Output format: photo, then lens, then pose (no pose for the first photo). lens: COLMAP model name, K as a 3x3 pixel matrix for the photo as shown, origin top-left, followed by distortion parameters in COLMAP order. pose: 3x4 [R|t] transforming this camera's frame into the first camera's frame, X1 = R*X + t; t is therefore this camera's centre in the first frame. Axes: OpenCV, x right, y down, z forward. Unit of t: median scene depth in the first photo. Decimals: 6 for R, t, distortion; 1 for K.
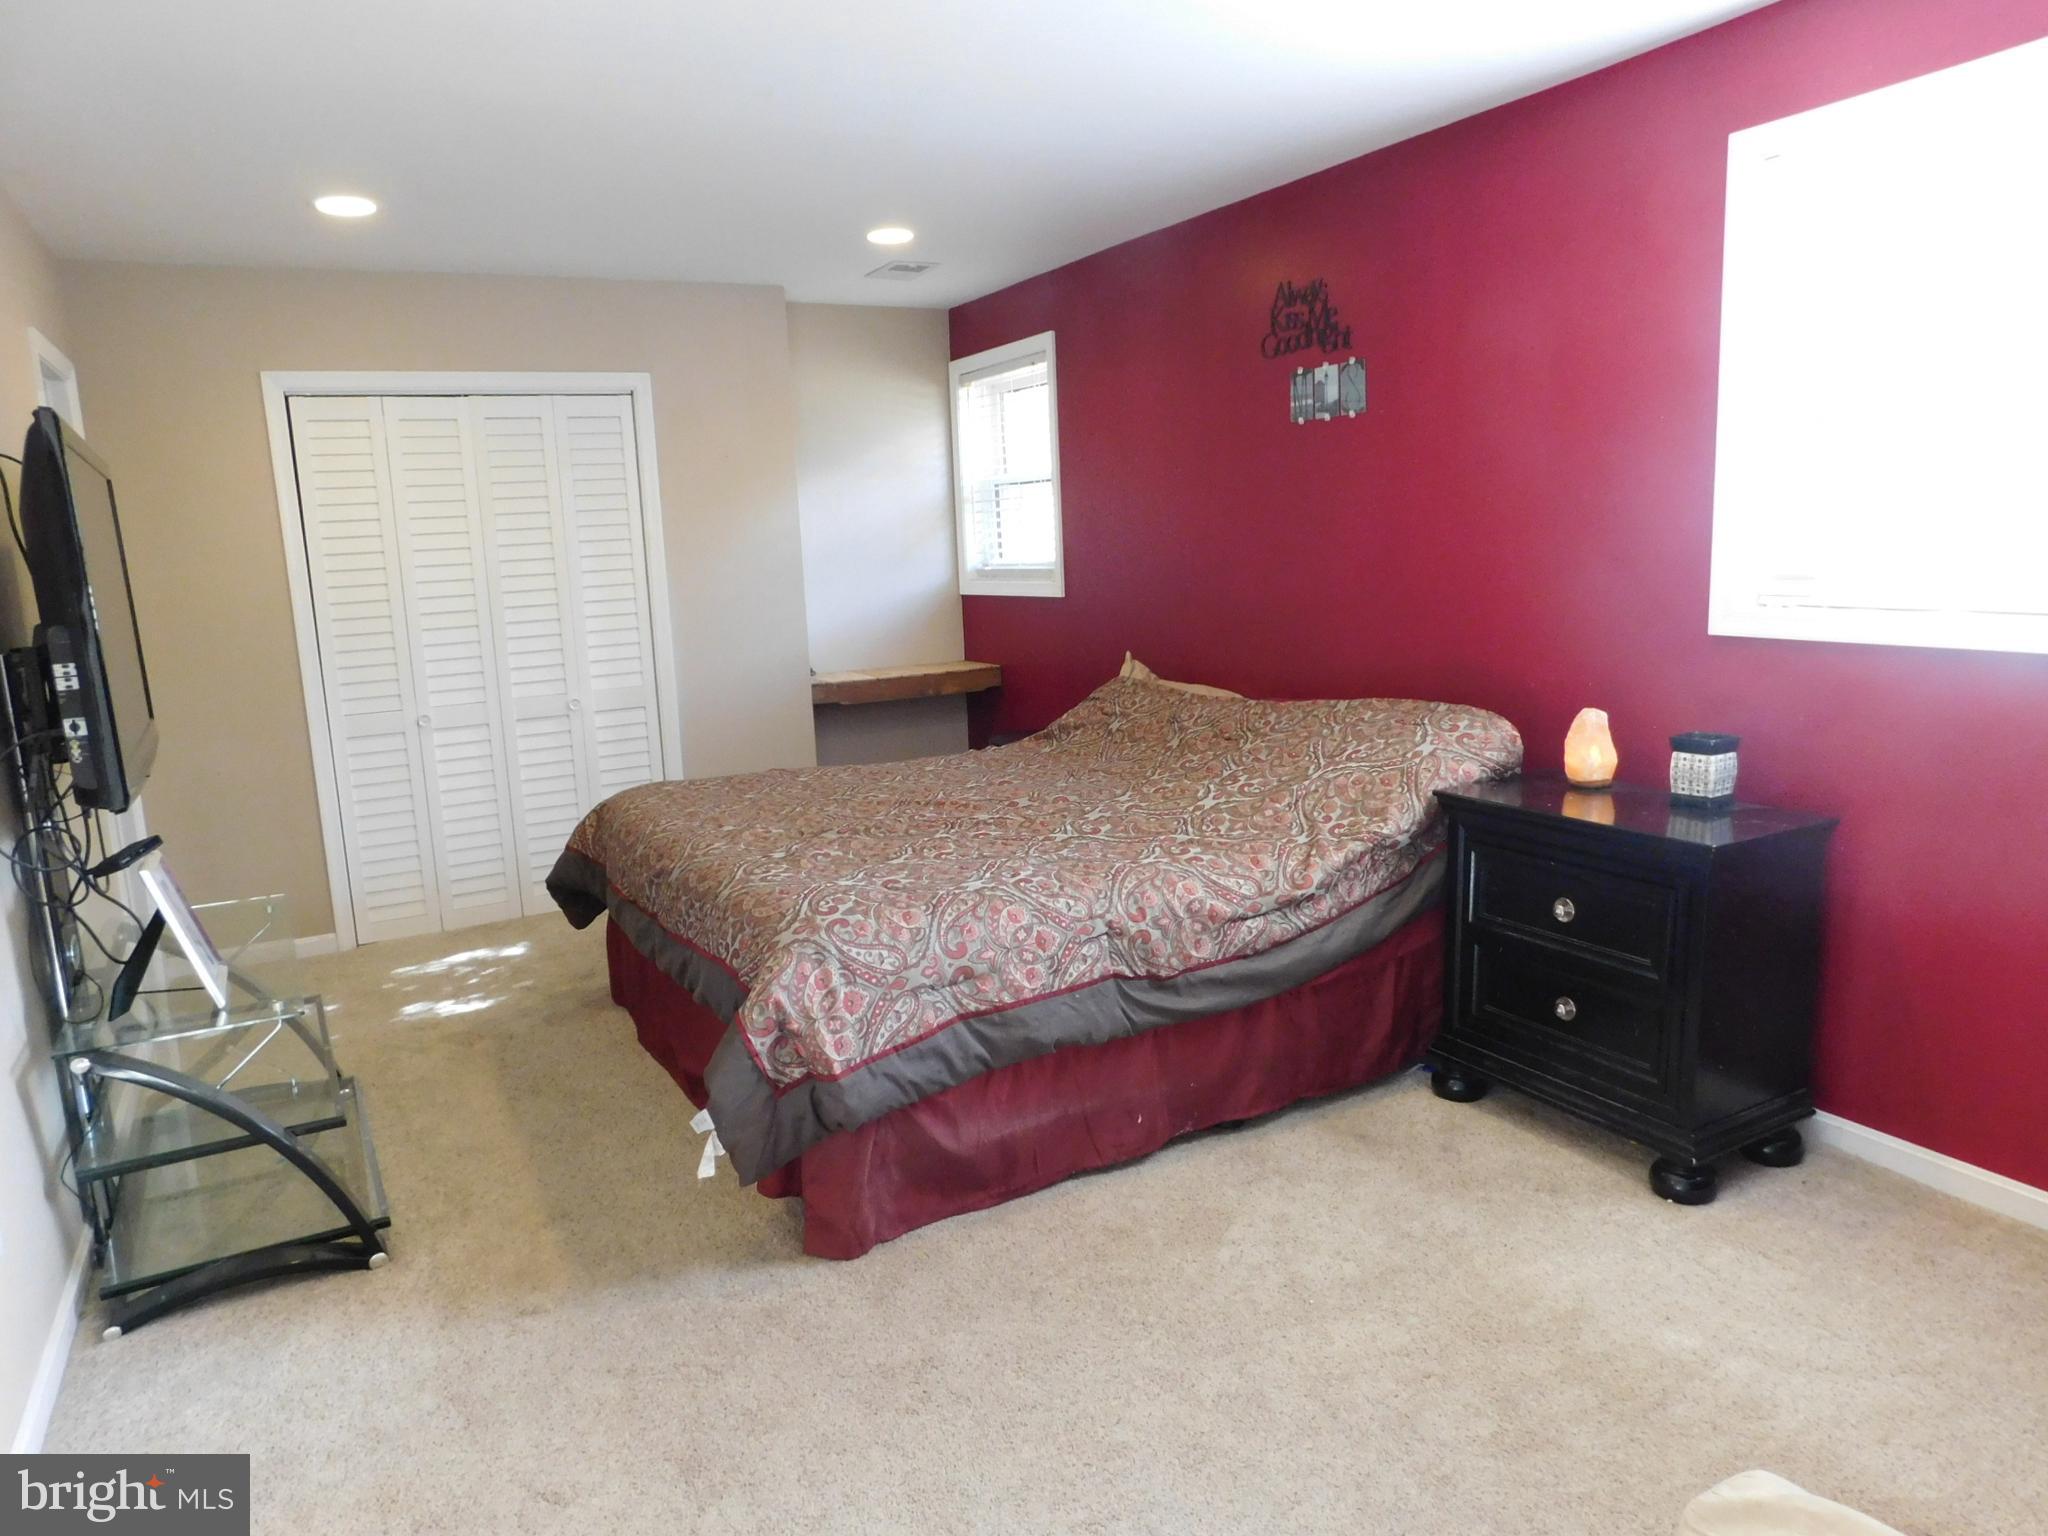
lens RADIAL K [[1355.3, 0, 1019.4], [0, 1355.3, 776.0], [0, 0, 1]] dist [-0.073059, 0.060812]
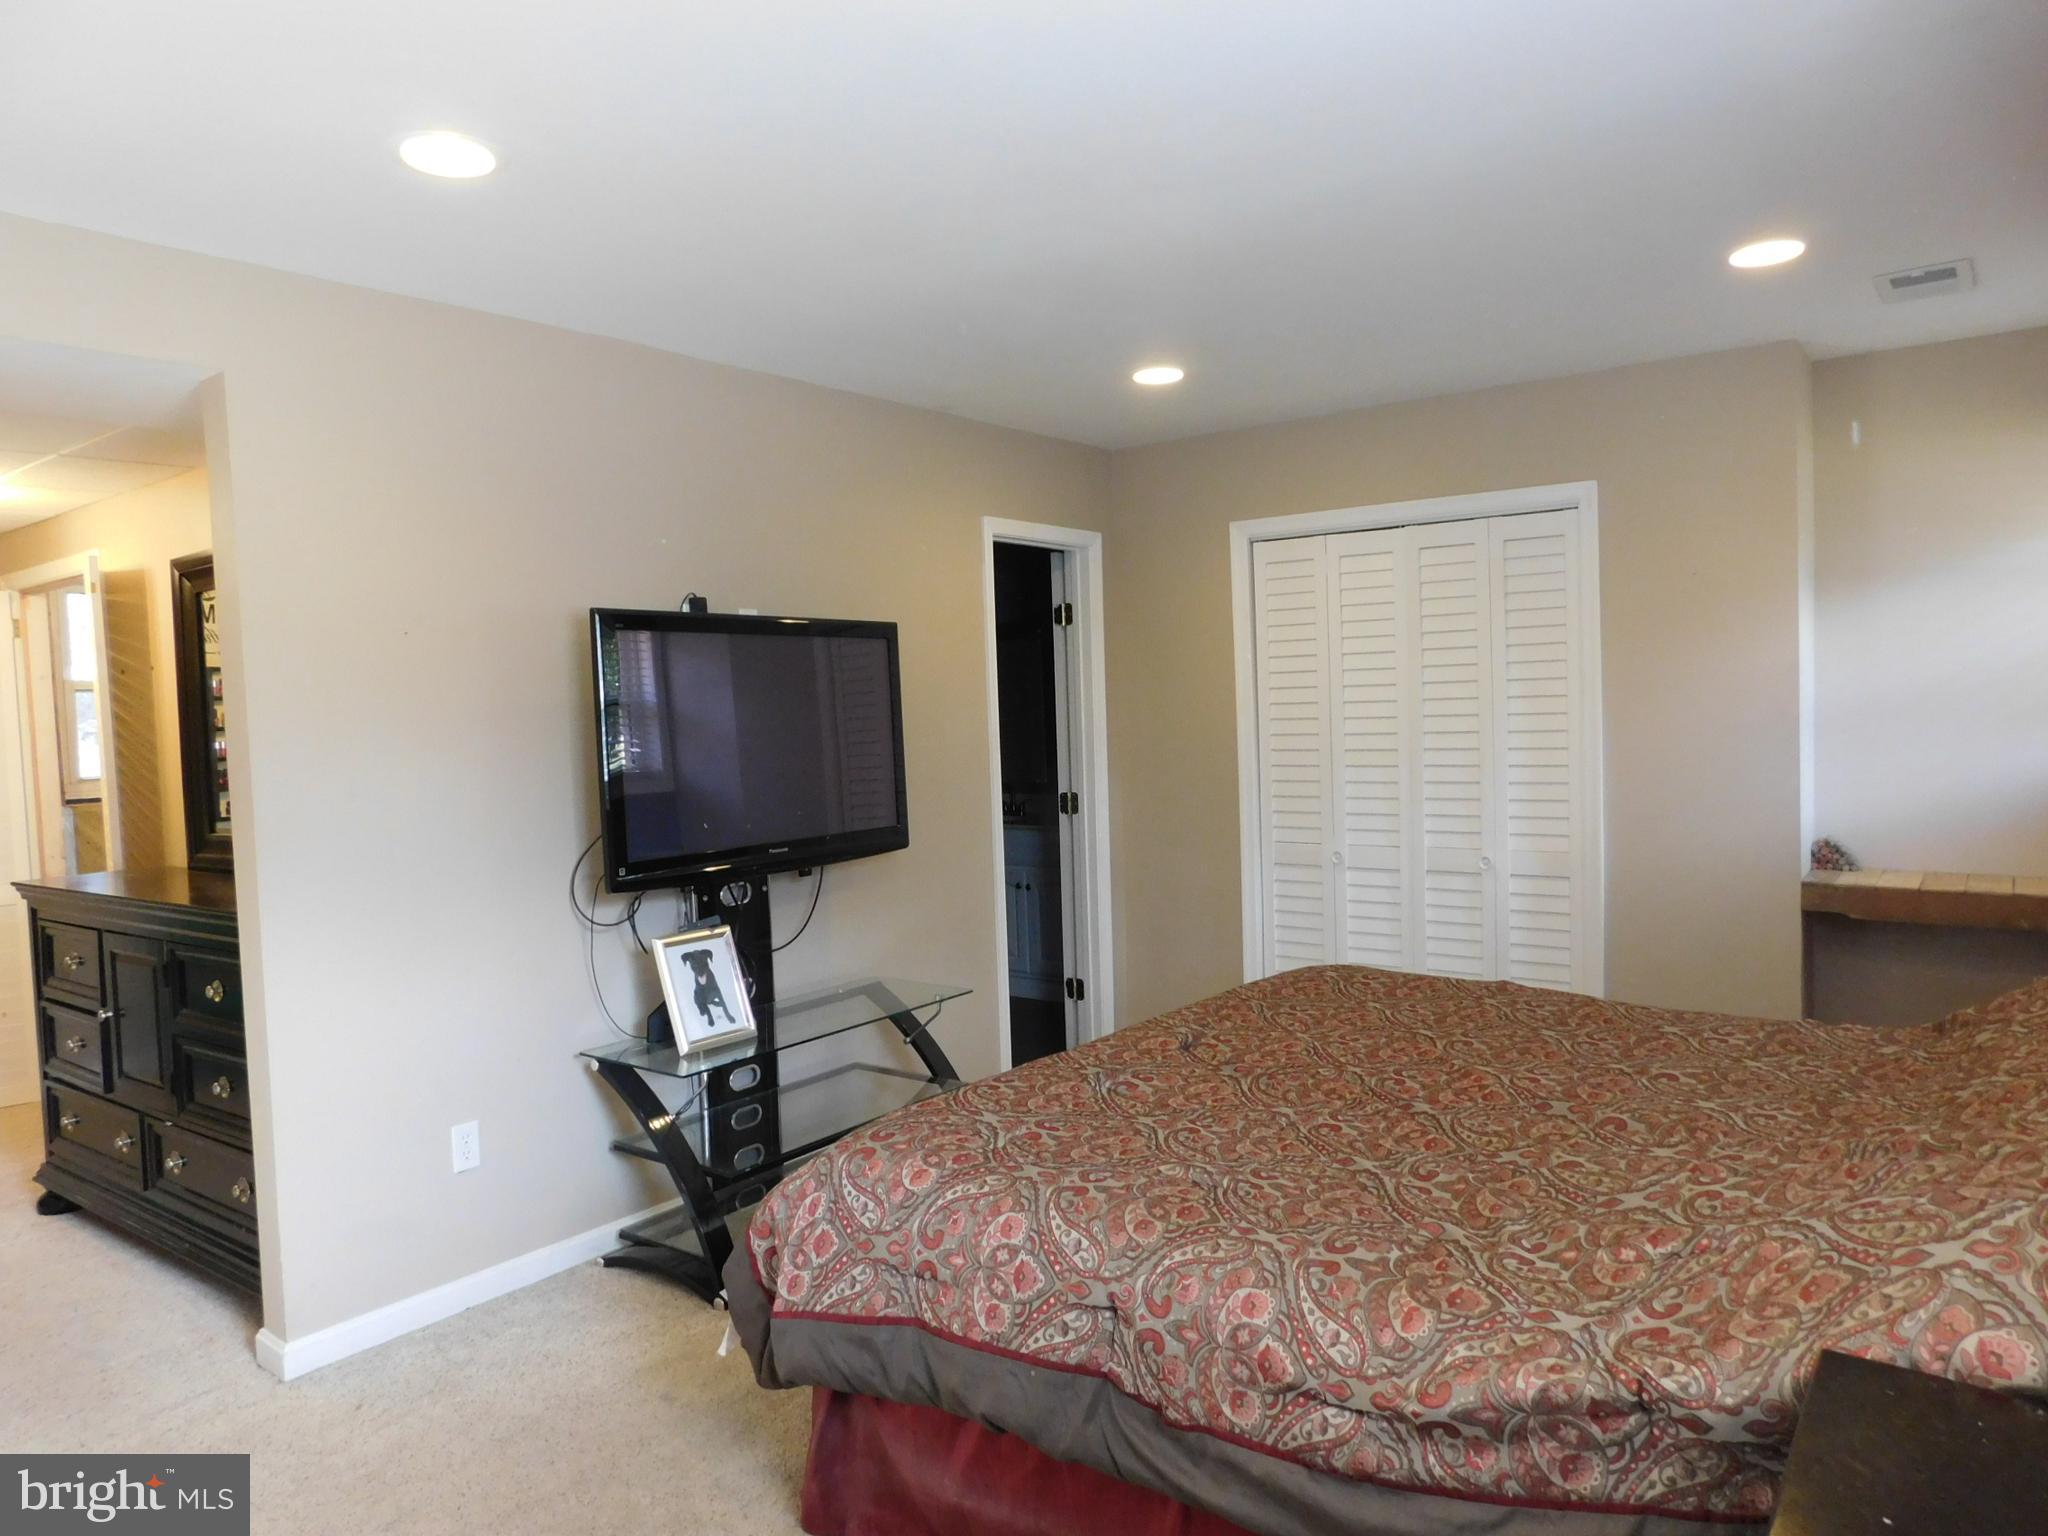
lens RADIAL K [[1355.3, 0, 1019.4], [0, 1355.3, 776.0], [0, 0, 1]] dist [-0.073059, 0.060812]
pose [[0.411876, 0.080542, -0.907674, 0.608581], [-0.149465, 0.988567, 0.019898, -0.146706], [0.898899, 0.127470, 0.419205, 0.629926]]
